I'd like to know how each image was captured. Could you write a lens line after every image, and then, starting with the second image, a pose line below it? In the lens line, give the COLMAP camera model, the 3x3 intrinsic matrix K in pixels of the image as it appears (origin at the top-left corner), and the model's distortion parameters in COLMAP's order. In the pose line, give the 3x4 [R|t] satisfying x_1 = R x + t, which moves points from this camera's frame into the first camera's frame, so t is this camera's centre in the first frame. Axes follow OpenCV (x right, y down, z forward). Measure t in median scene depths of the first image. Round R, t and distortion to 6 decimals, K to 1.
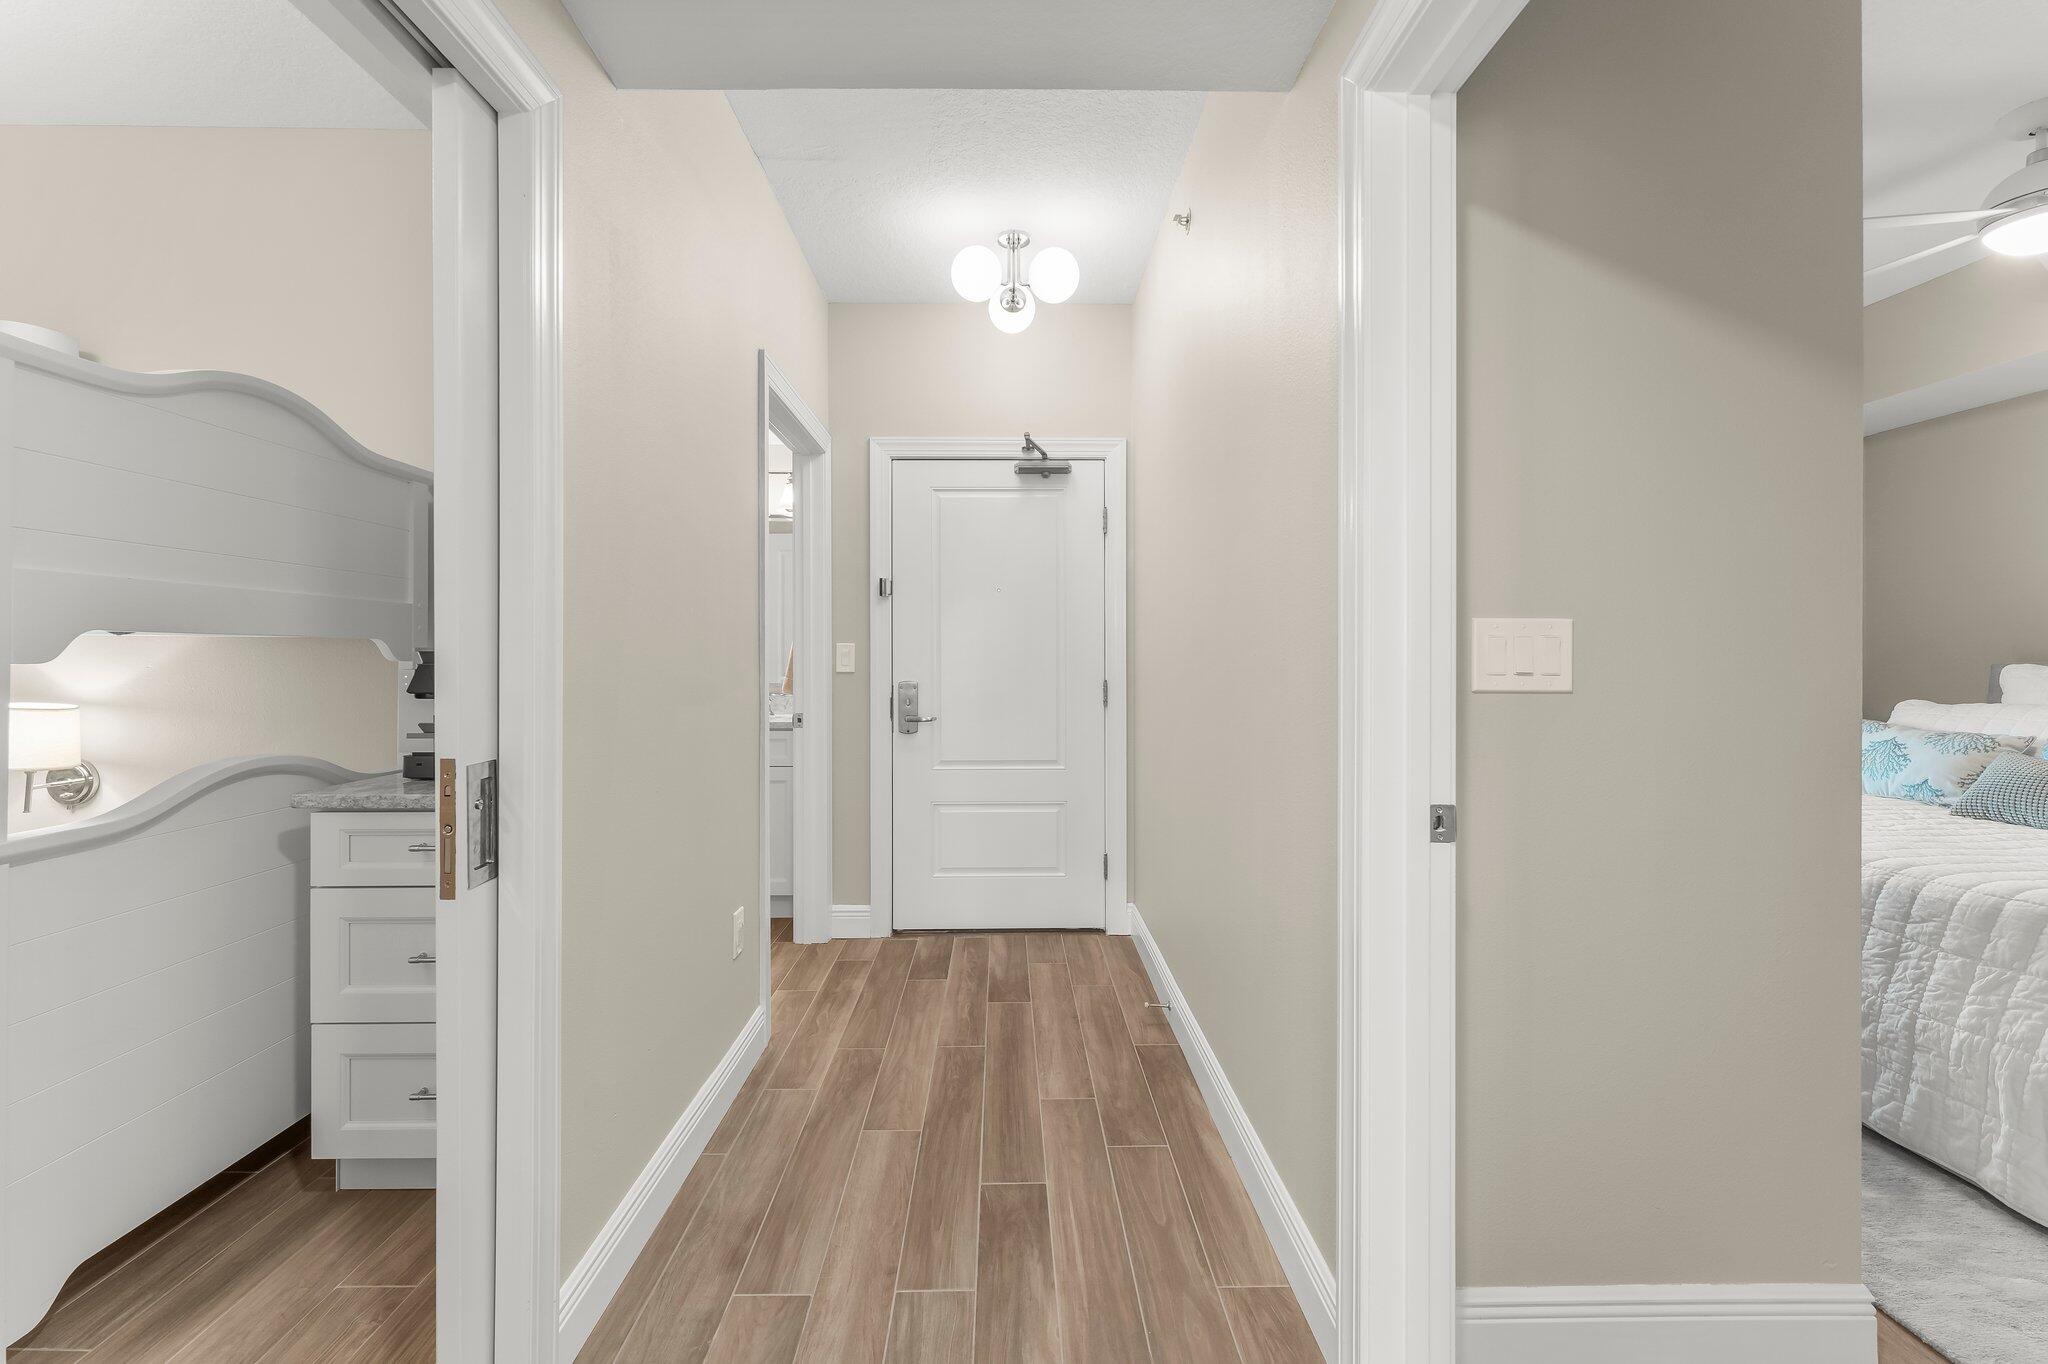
lens RADIAL K [[842.8, 0, 1022.8], [0, 842.8, 667.1], [0, 0, 1]] dist [0.001305, 0.000465]
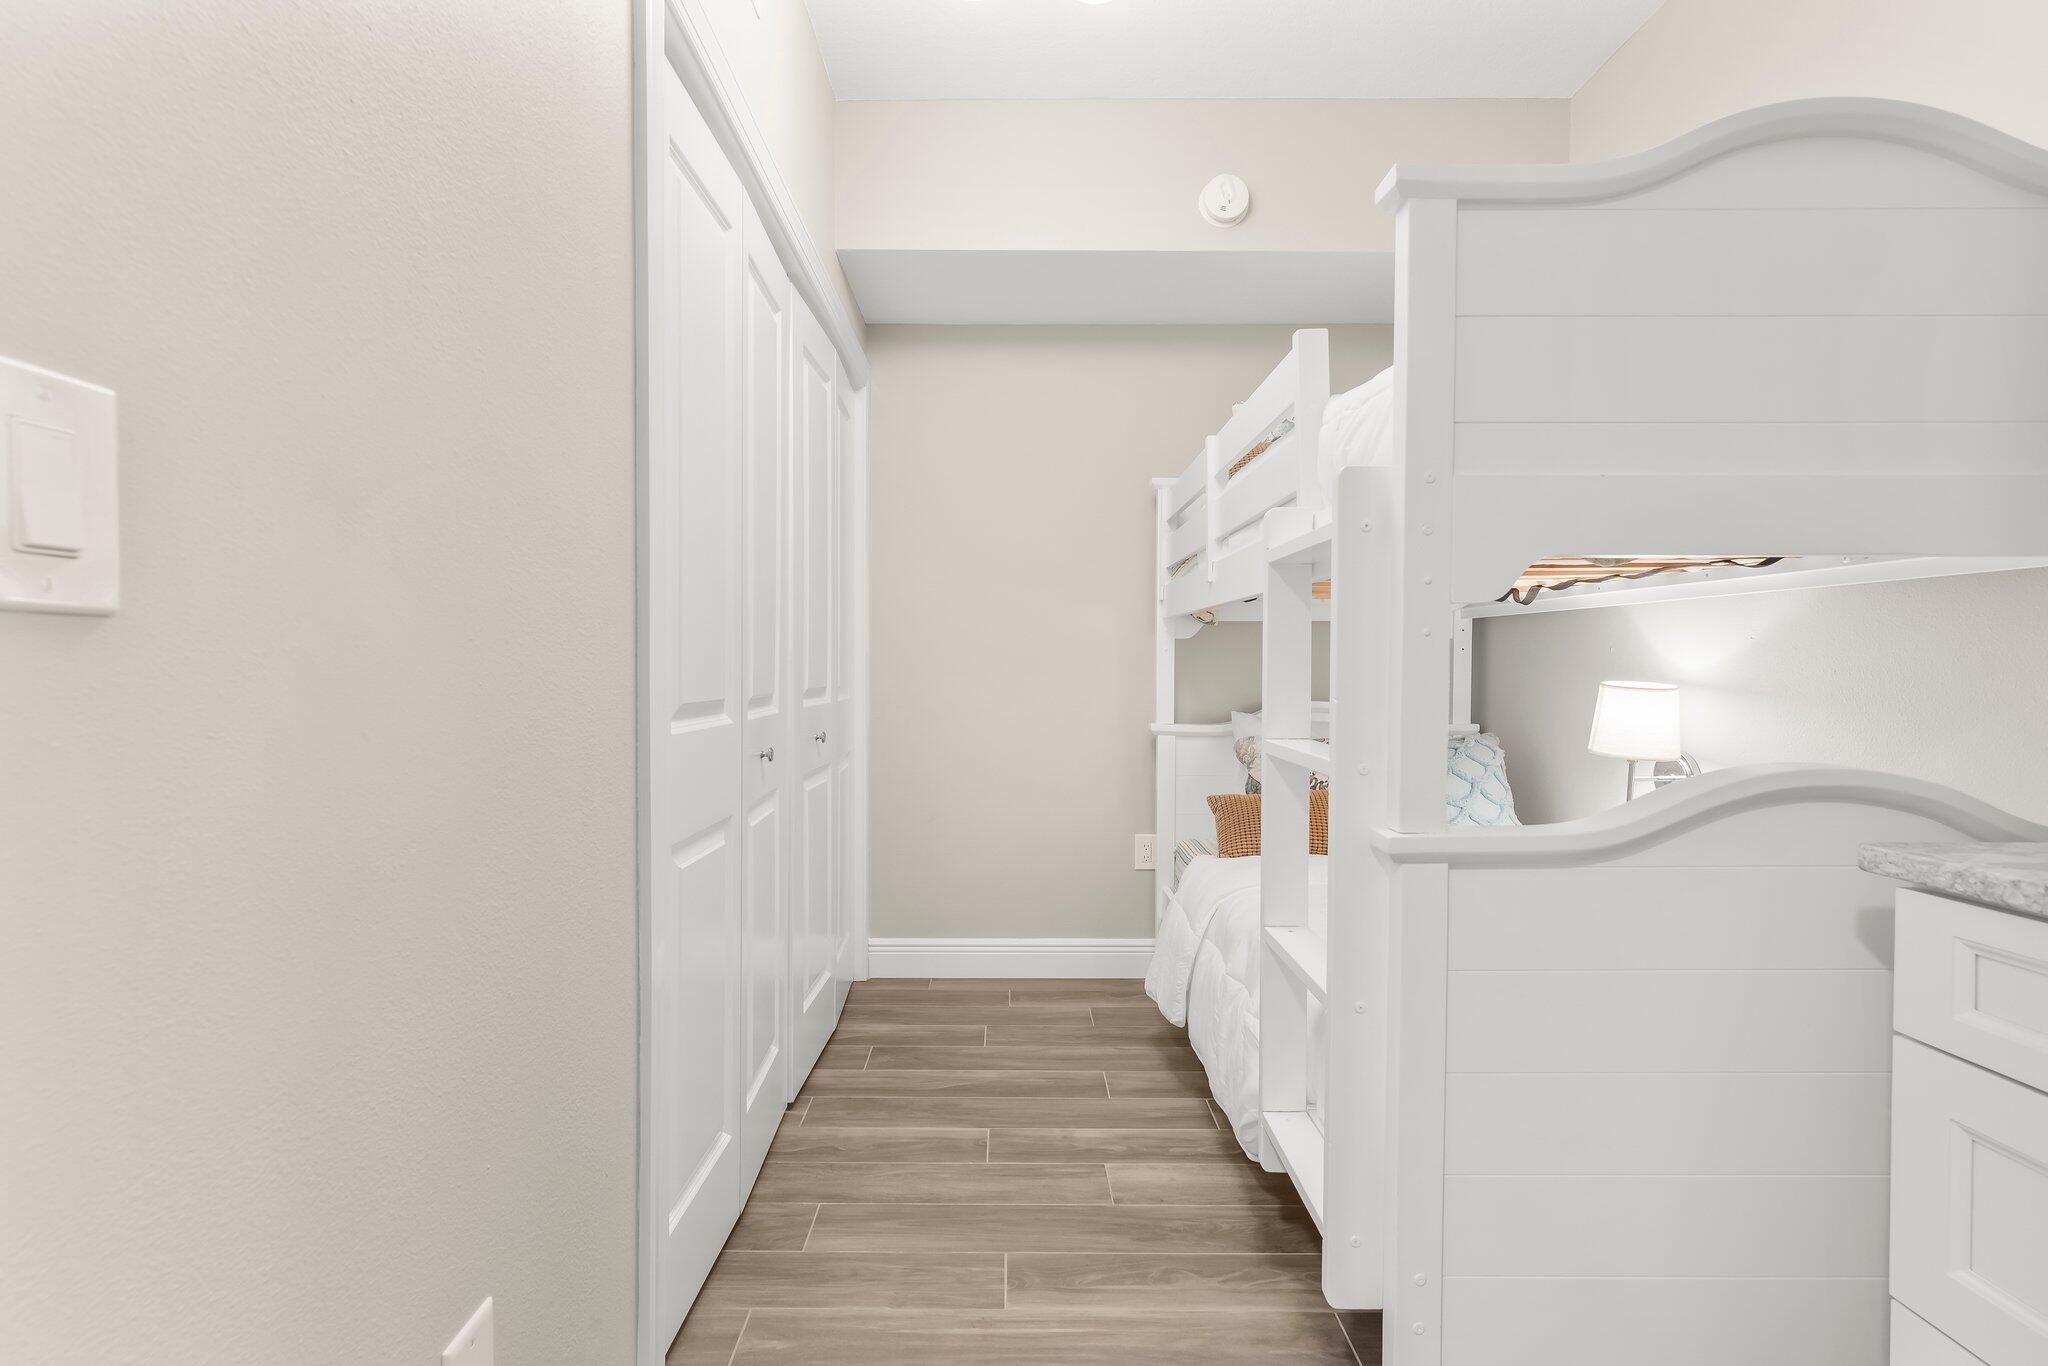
lens RADIAL K [[896.1, 0, 1020.8], [0, 896.1, 679.3], [0, 0, 1]] dist [-0.000336, -0.001218]
pose [[-0.028486, 0.009089, -0.999553, -0.182236], [-0.010000, 0.999906, 0.009377, 0.029815], [0.999544, 0.010262, -0.028392, 0.308076]]
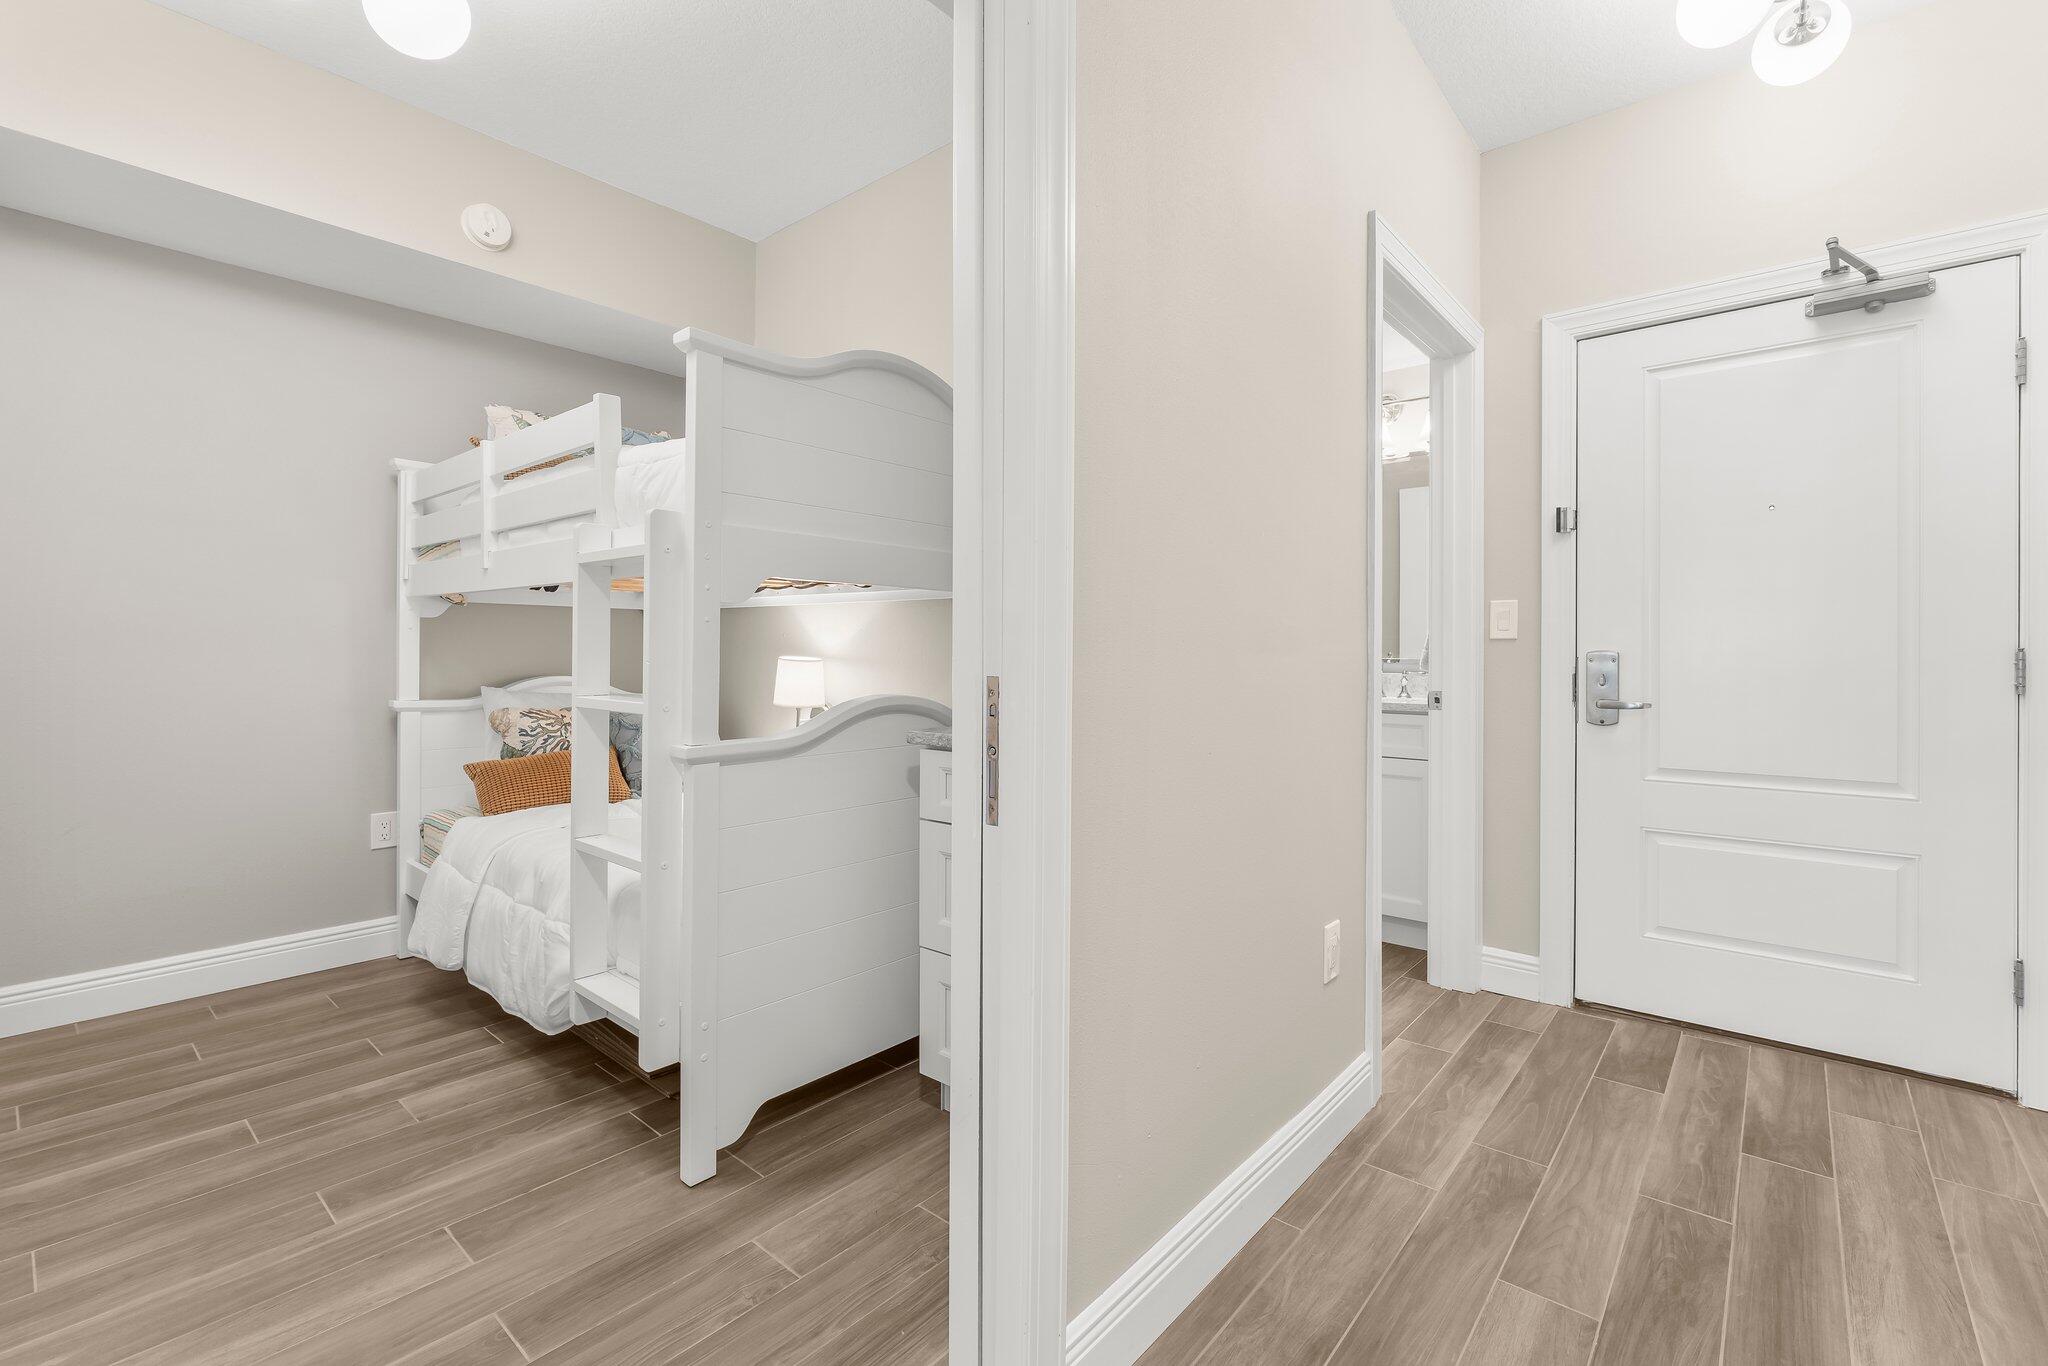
lens RADIAL K [[896.1, 0, 1010.3], [0, 896.1, 665.2], [0, 0, 1]] dist [-0.000336, -0.001218]
pose [[0.738951, 0.004853, -0.673742, 0.003435], [-0.006340, 0.999980, 0.000248, 0.042065], [0.673730, 0.004088, 0.738966, 0.152573]]
